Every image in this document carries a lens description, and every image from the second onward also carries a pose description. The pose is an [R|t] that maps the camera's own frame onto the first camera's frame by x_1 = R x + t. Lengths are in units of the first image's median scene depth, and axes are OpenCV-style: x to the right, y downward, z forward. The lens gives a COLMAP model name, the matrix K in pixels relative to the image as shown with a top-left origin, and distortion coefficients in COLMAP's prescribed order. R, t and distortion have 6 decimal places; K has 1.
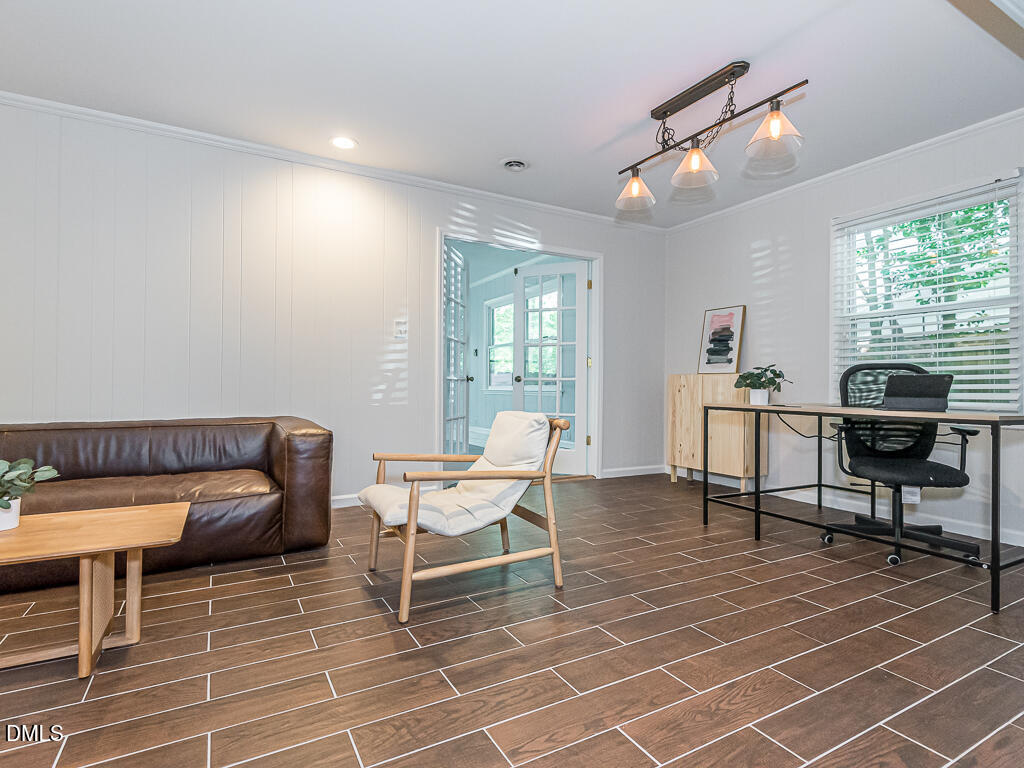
lens RADIAL K [[532.5, 0, 513.8], [0, 532.5, 381.8], [0, 0, 1]] dist [0.021875, -0.005186]
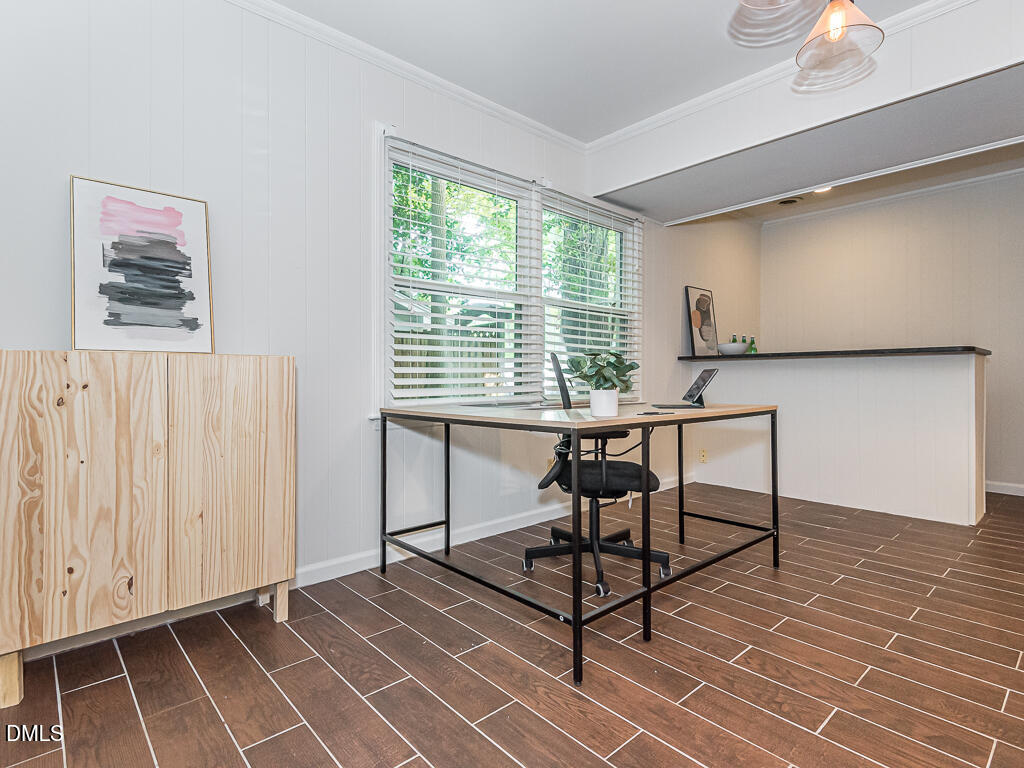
lens RADIAL K [[532.5, 0, 513.0], [0, 532.5, 373.6], [0, 0, 1]] dist [0.021875, -0.005186]
pose [[-0.235872, -0.015571, 0.971659, -0.068687], [-0.005551, 0.999877, 0.014676, -0.006957], [-0.971768, -0.001932, -0.235930, 0.836178]]
